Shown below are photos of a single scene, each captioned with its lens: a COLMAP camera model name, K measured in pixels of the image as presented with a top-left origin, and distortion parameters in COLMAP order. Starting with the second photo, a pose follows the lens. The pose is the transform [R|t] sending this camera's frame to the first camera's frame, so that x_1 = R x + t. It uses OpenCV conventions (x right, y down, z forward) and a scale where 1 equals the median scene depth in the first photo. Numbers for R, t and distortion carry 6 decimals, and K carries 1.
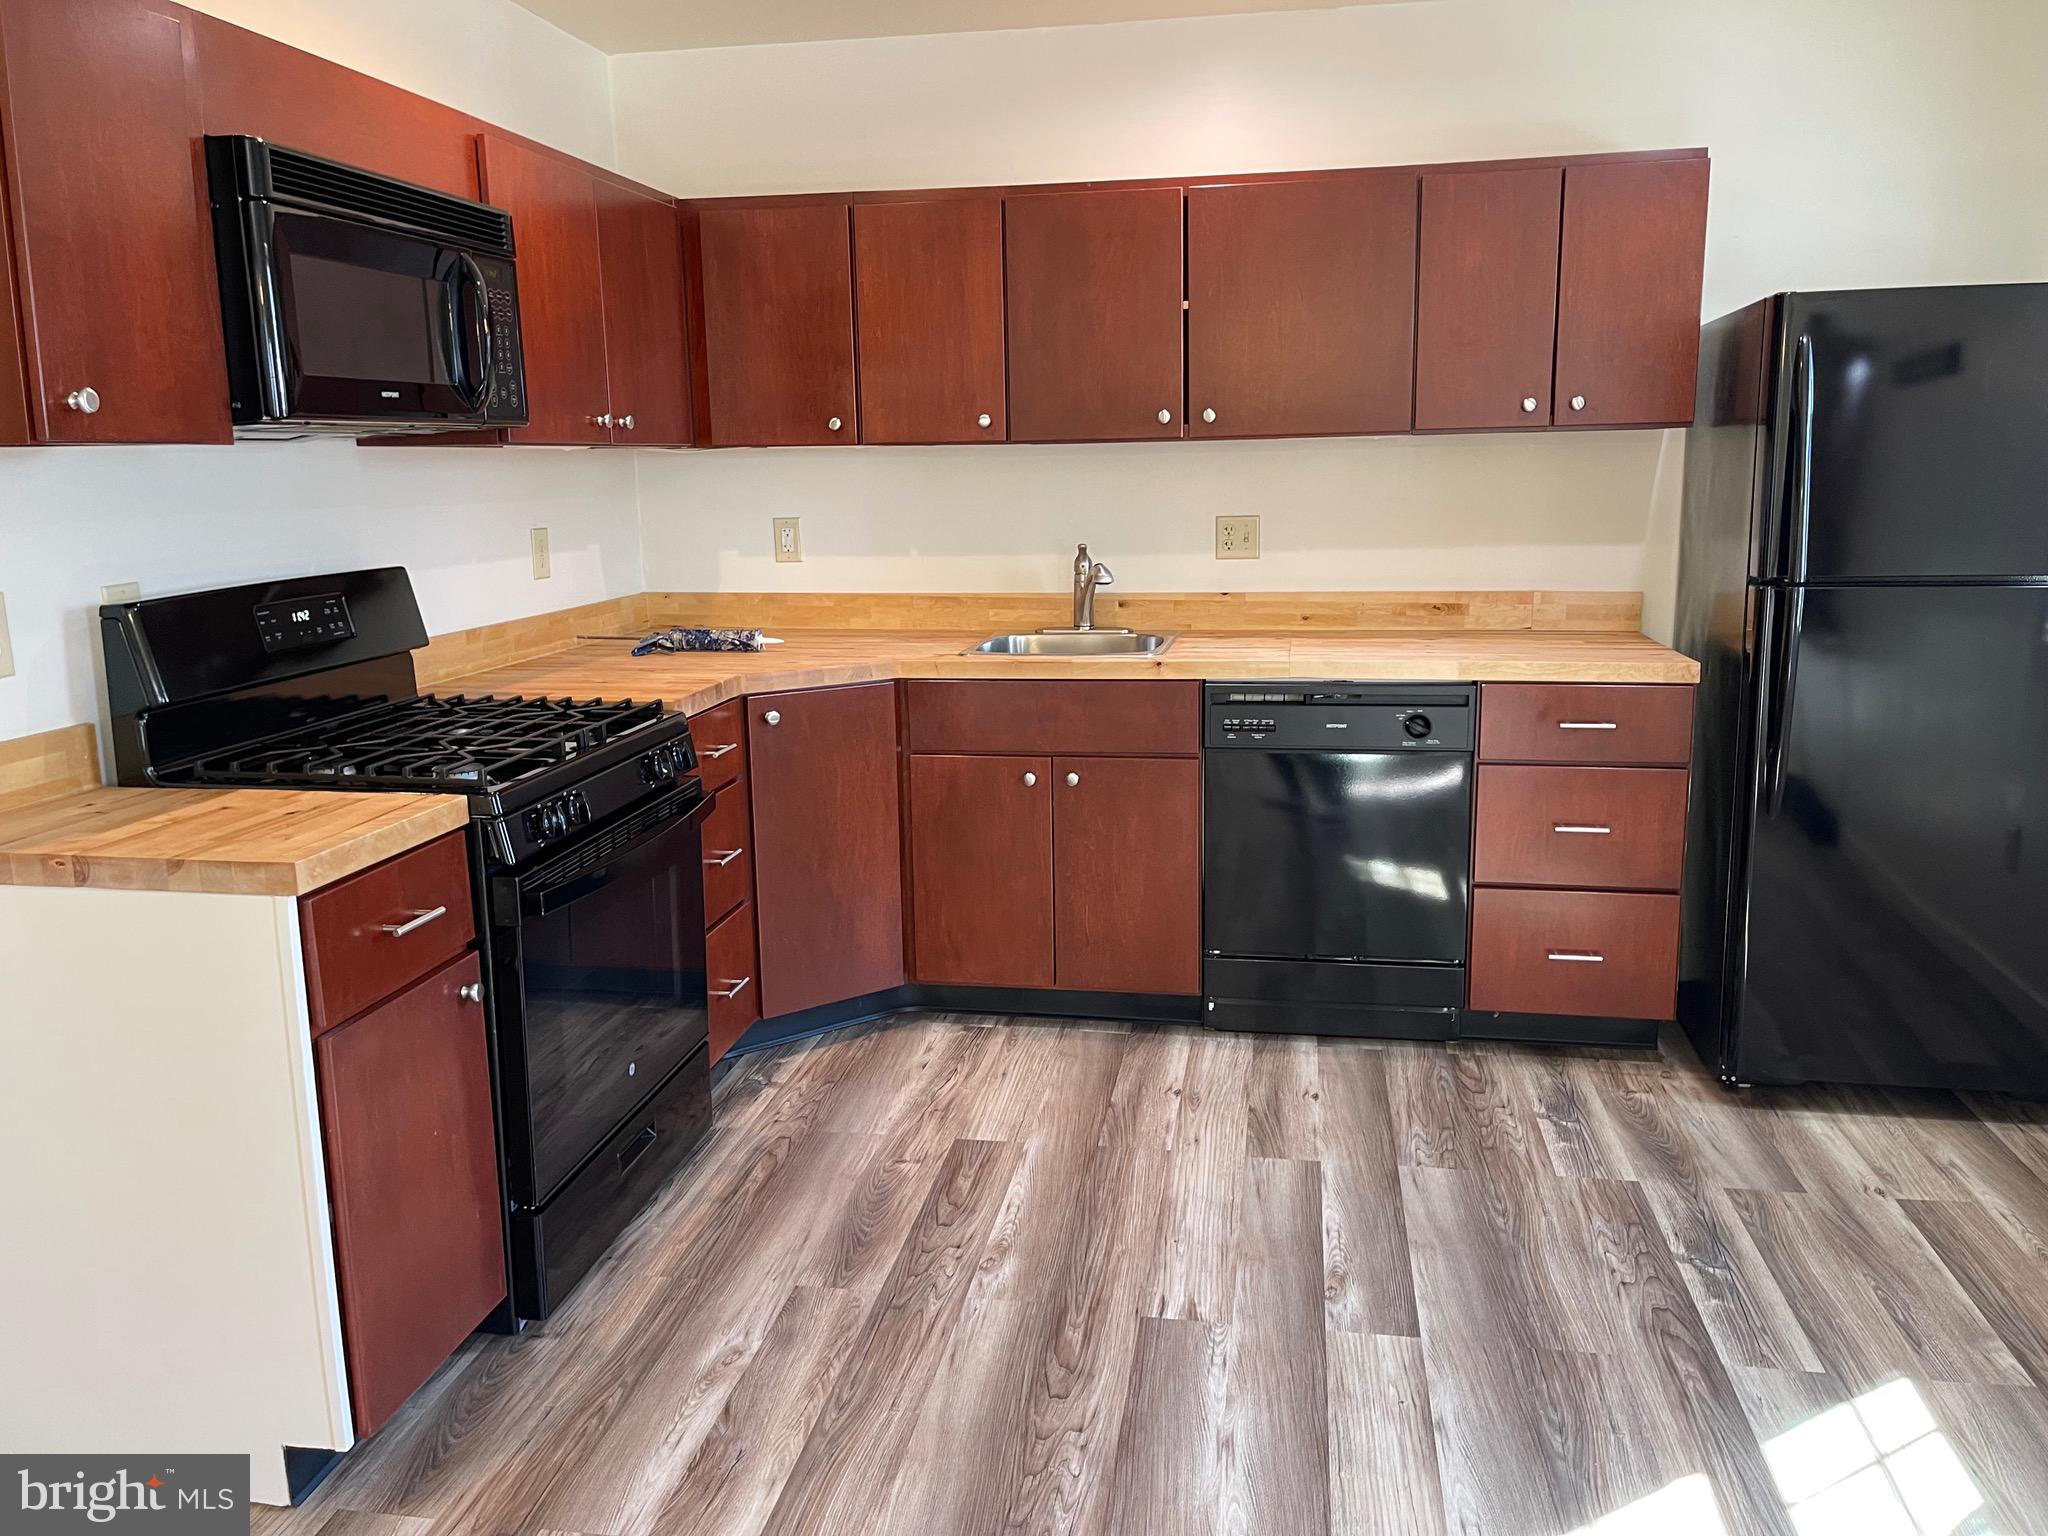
lens RADIAL K [[1503.6, 0, 1027.0], [0, 1503.6, 759.7], [0, 0, 1]] dist [-0.012356, -0.003368]
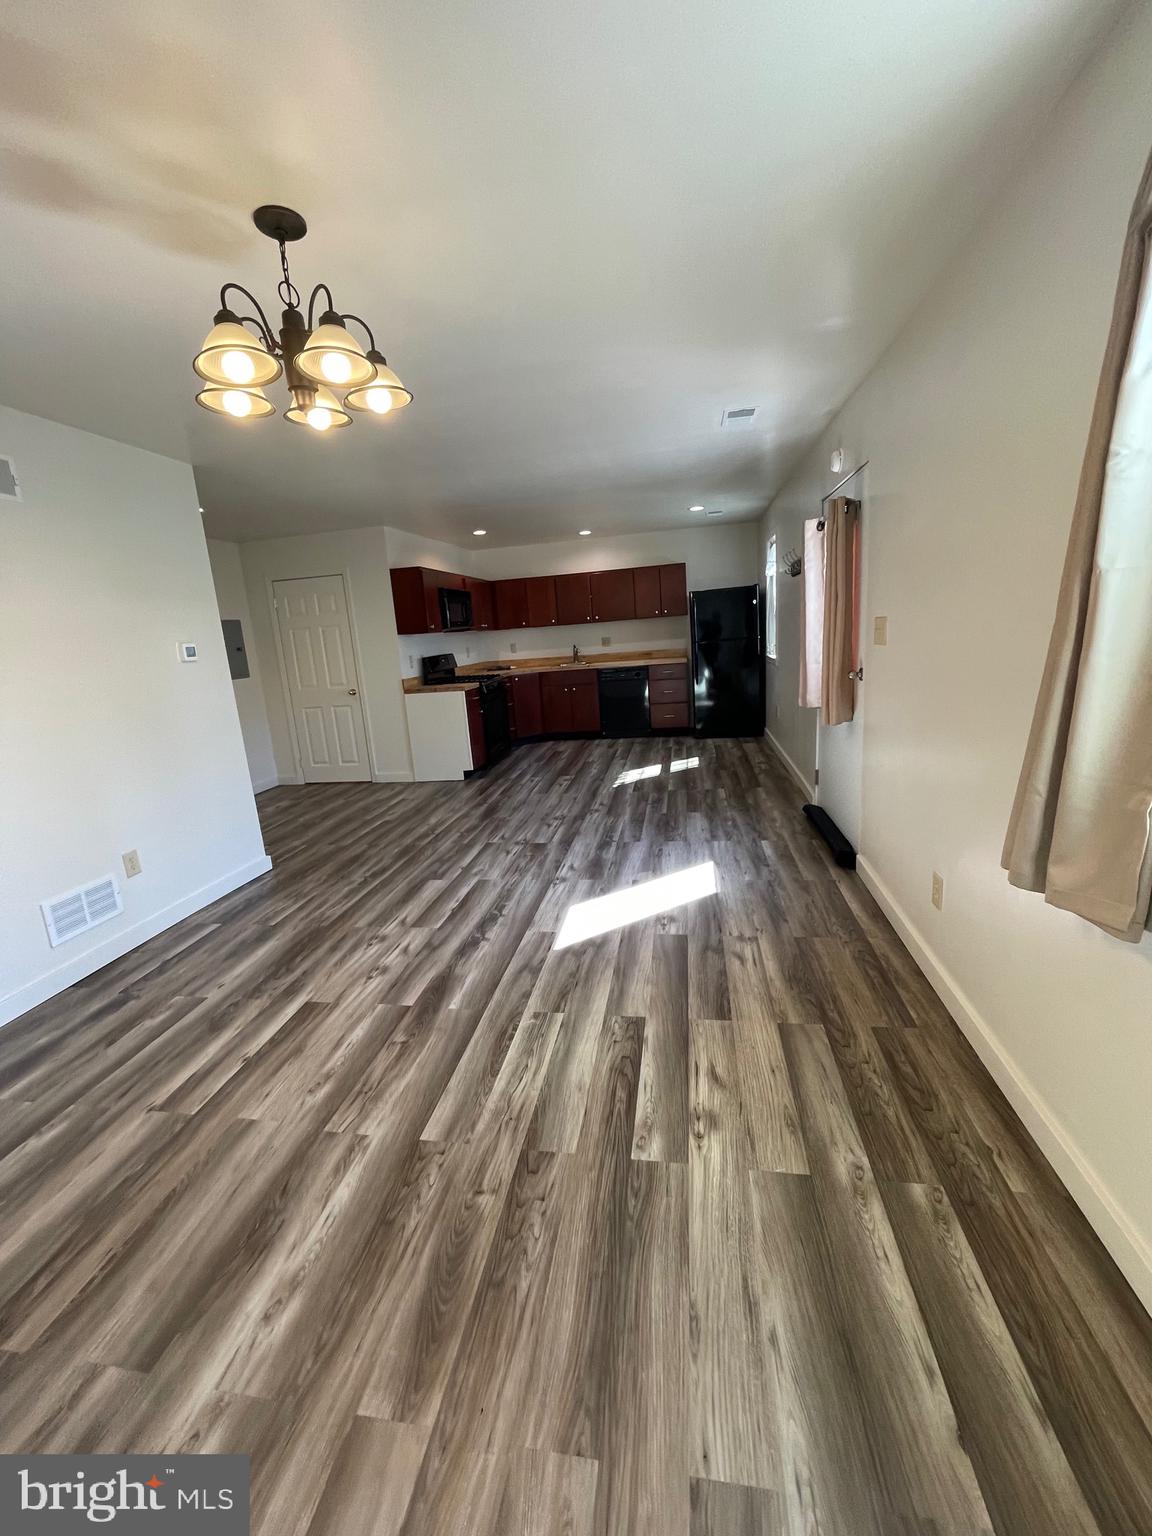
lens RADIAL K [[614.6, 0, 572.7], [0, 614.6, 775.7], [0, 0, 1]] dist [-0.001249, -0.000325]
pose [[0.998313, -0.056118, -0.014904, 0.040915], [0.056534, 0.997975, 0.029164, 0.245208], [0.013237, -0.029957, 0.999464, -1.122087]]
